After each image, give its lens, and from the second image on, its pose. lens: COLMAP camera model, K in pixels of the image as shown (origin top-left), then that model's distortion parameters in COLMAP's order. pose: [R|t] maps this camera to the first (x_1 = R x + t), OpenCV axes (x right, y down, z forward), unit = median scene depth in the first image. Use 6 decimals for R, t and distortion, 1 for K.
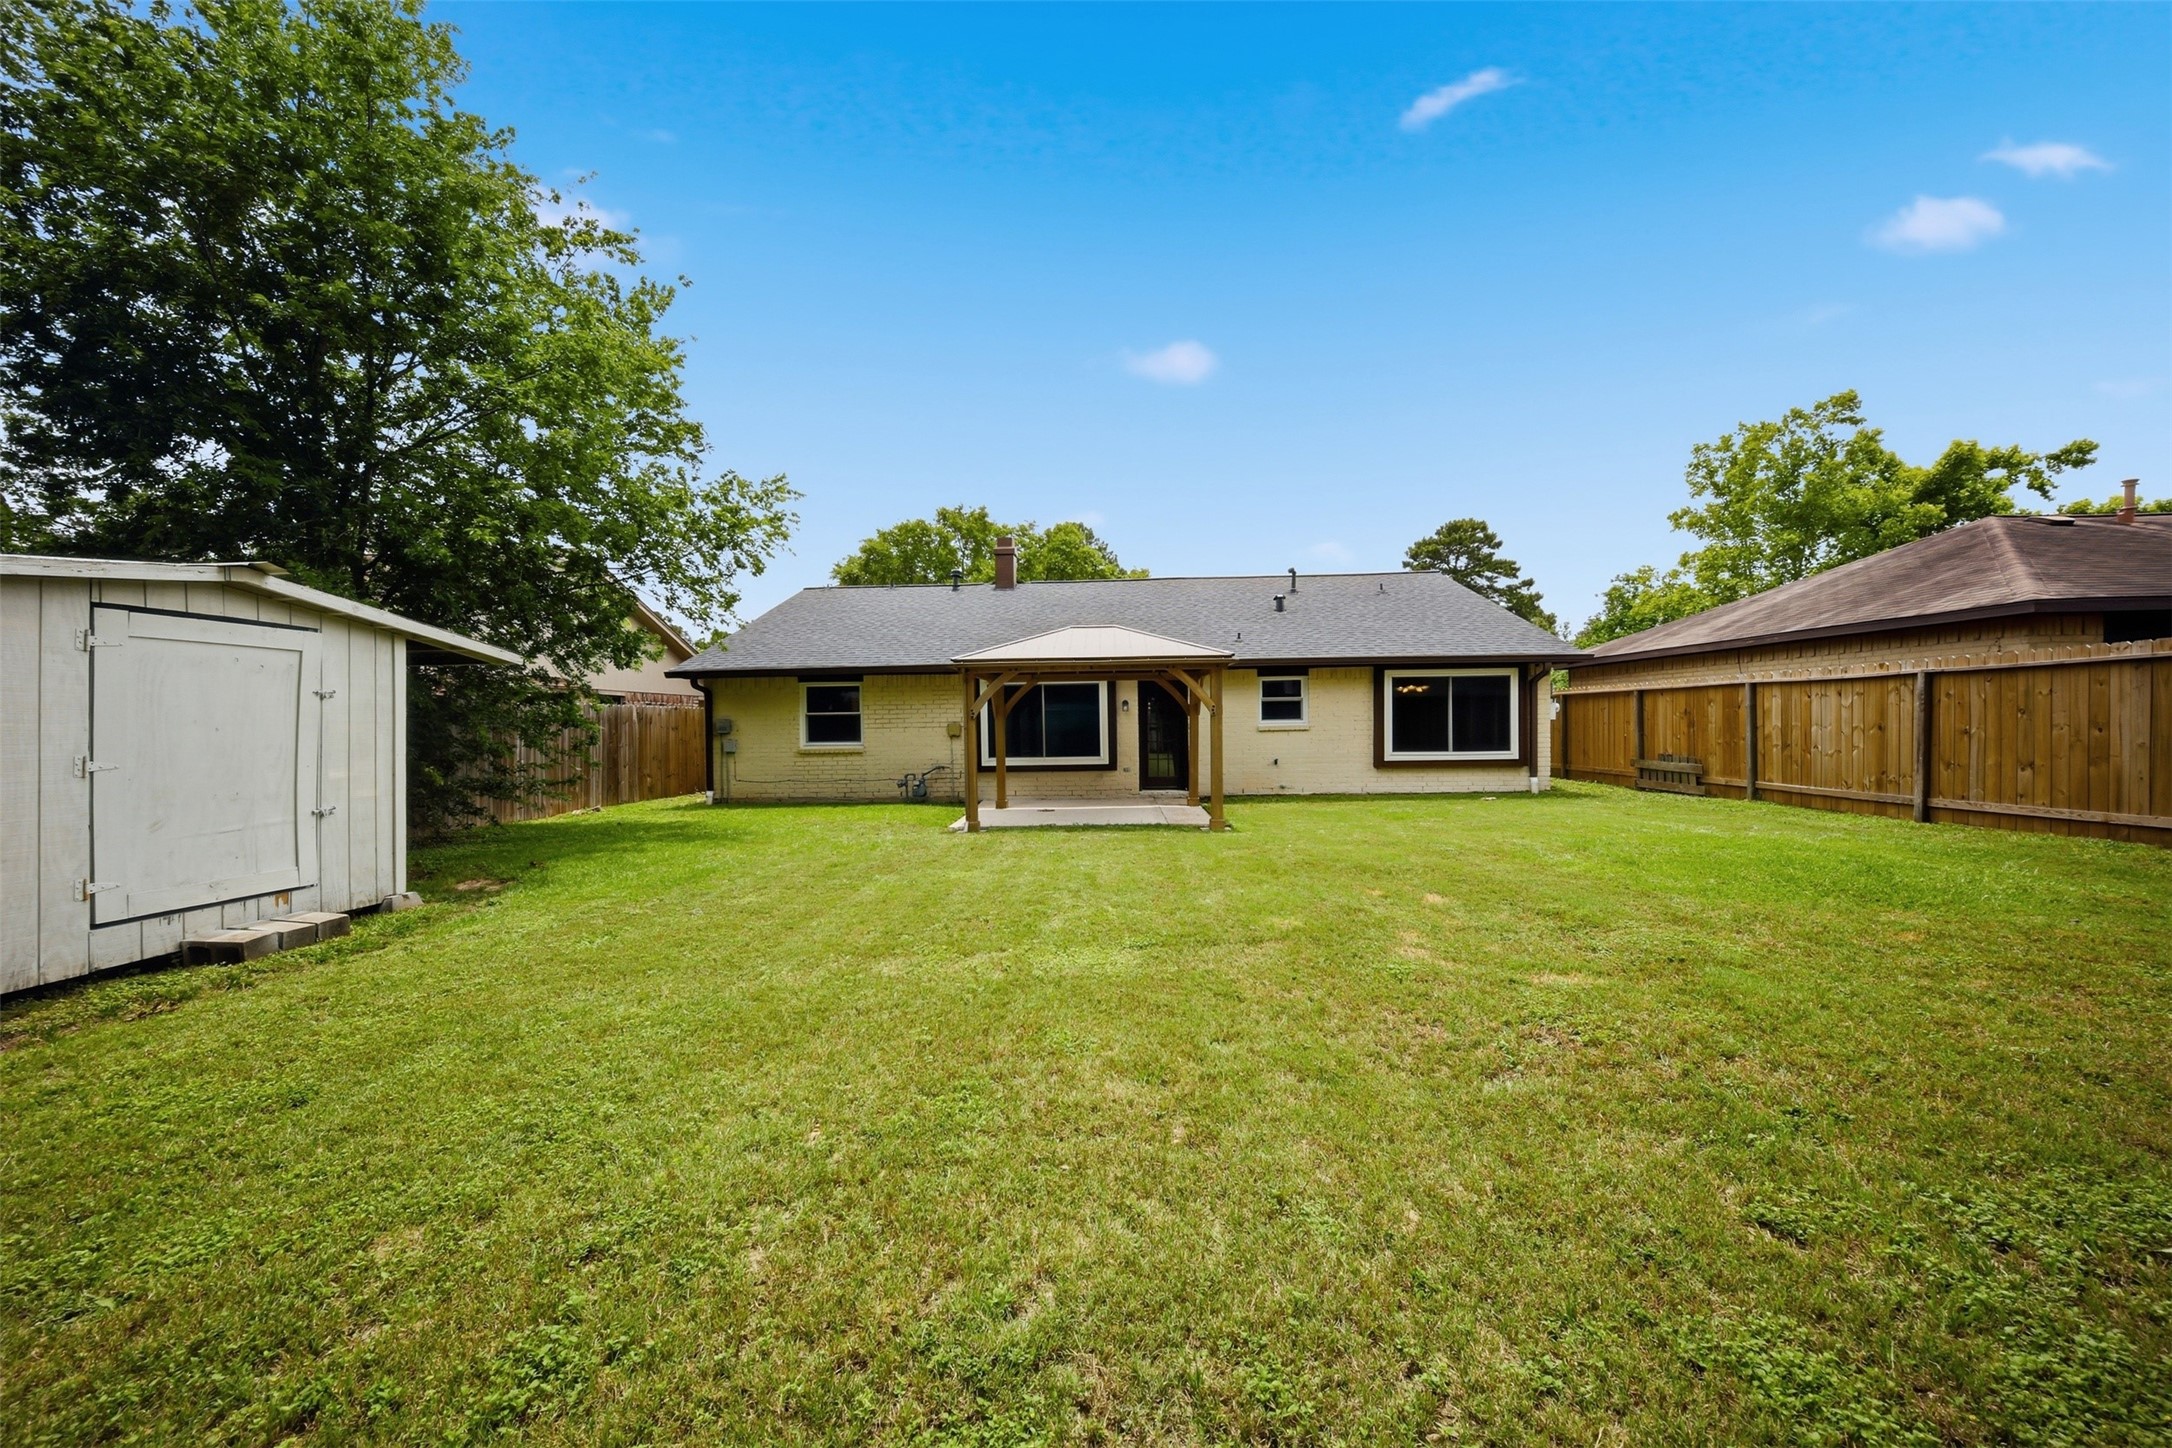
lens RADIAL K [[771.1, 0, 1100.8], [0, 771.1, 719.7], [0, 0, 1]] dist [0.001064, -0.000637]
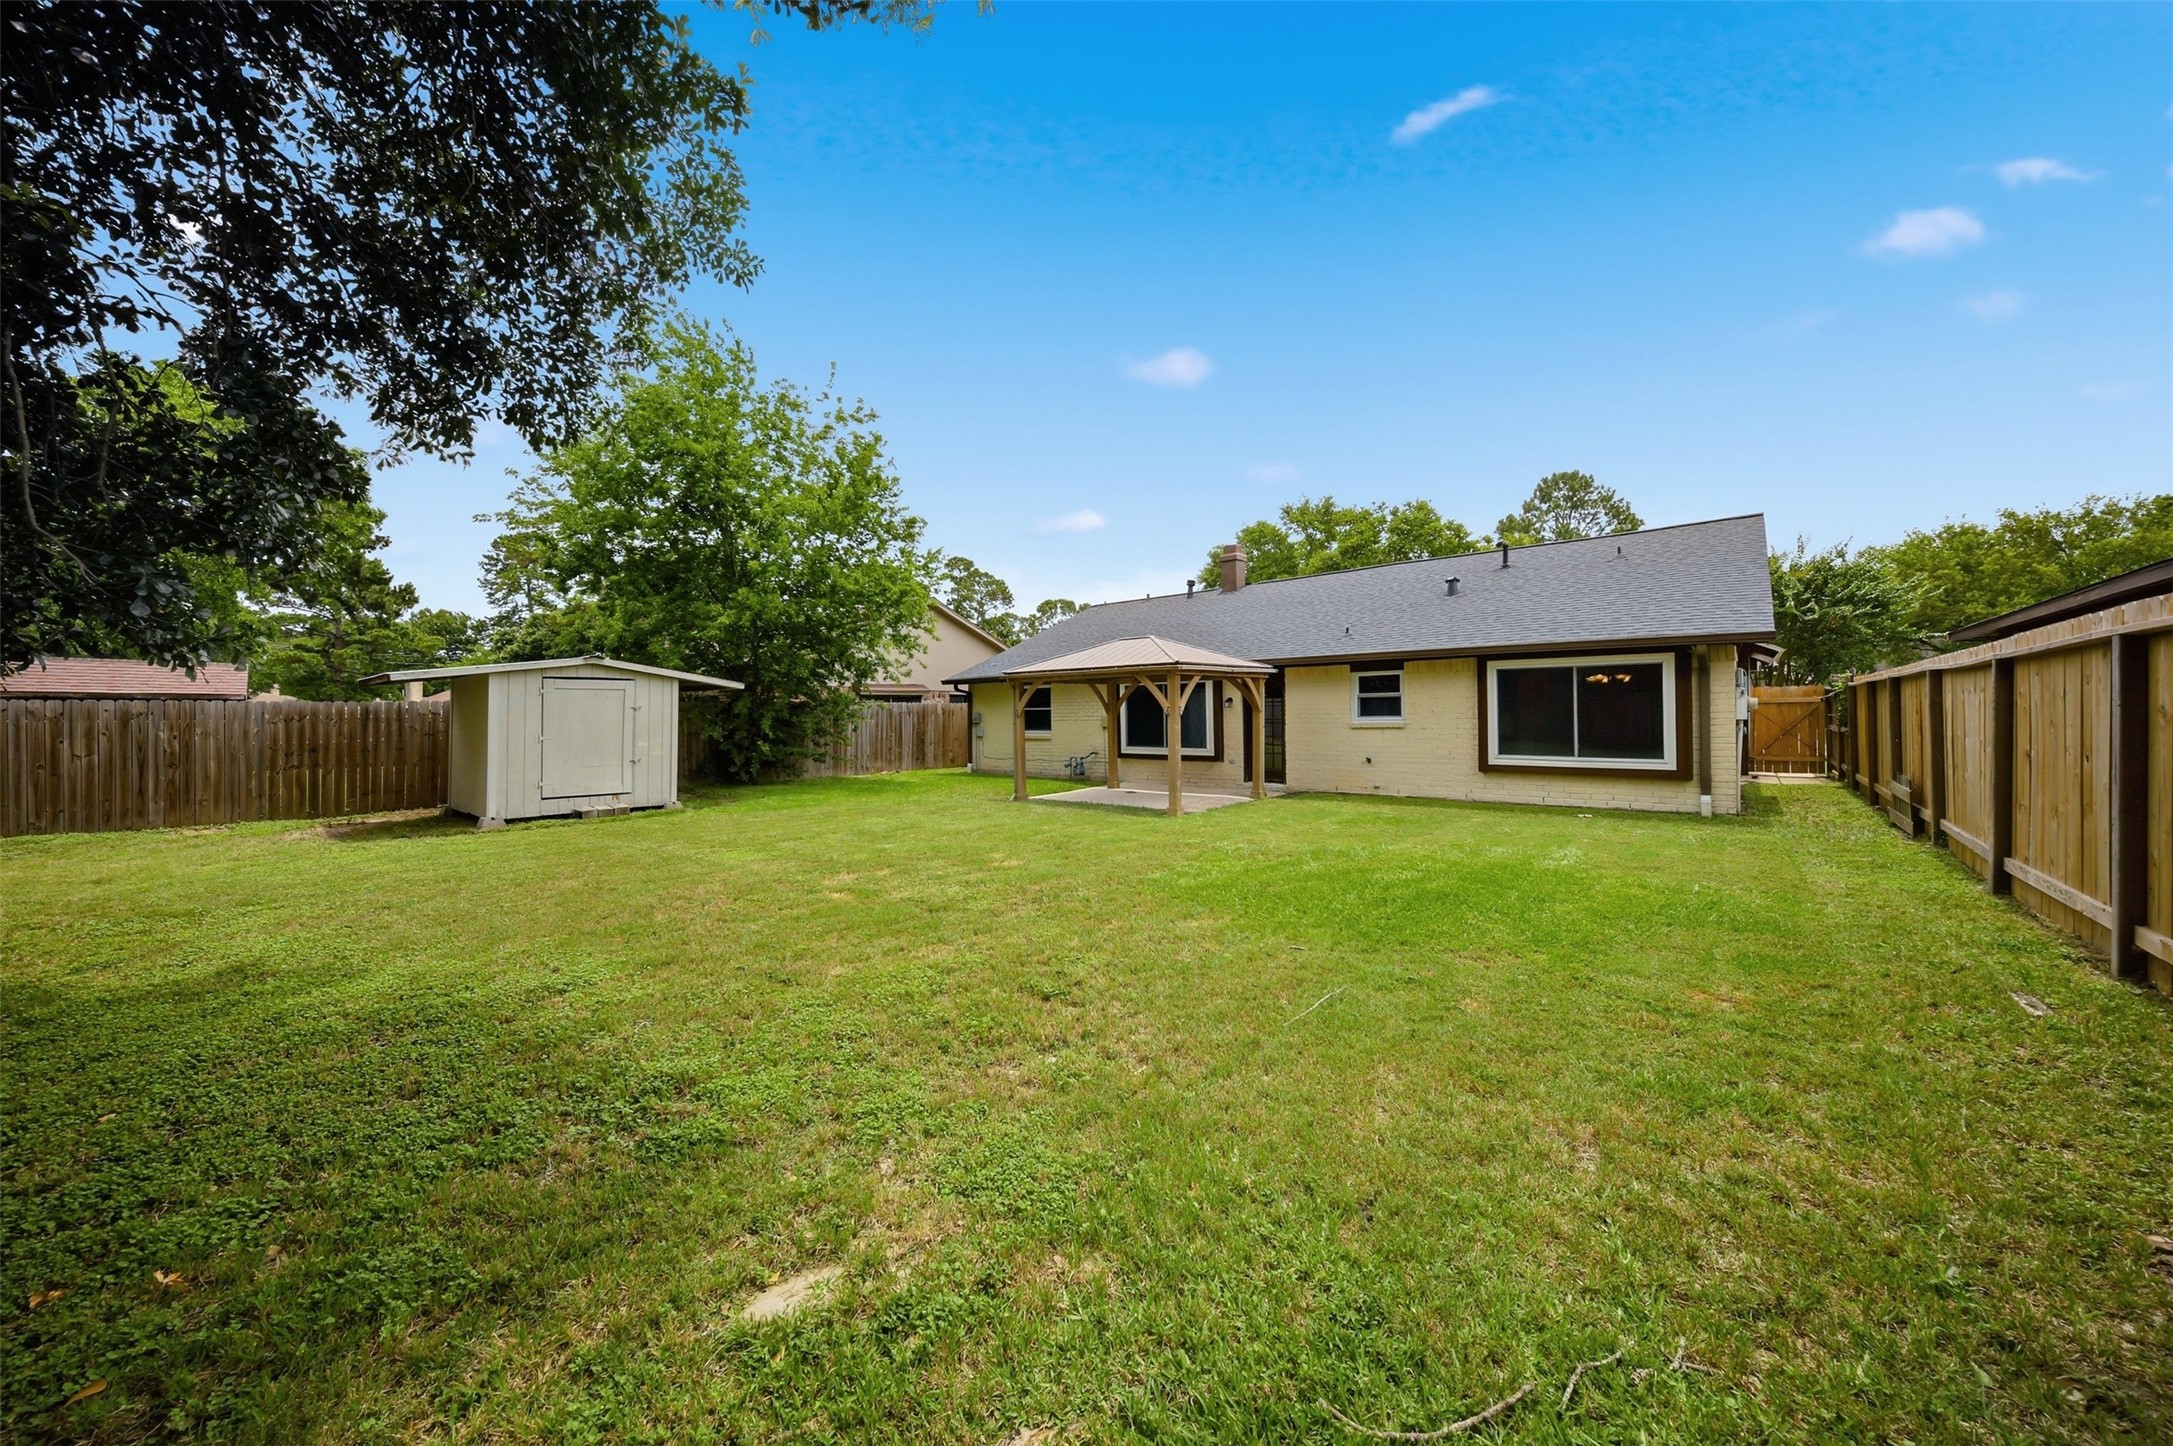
lens RADIAL K [[771.7, 0, 1118.7], [0, 771.7, 726.8], [0, 0, 1]] dist [-0.001770, -0.000212]
pose [[0.788624, 0.016189, -0.614662, 0.575451], [0.003829, 0.999505, 0.031238, -0.018728], [0.614863, -0.026989, 0.788172, 0.048030]]
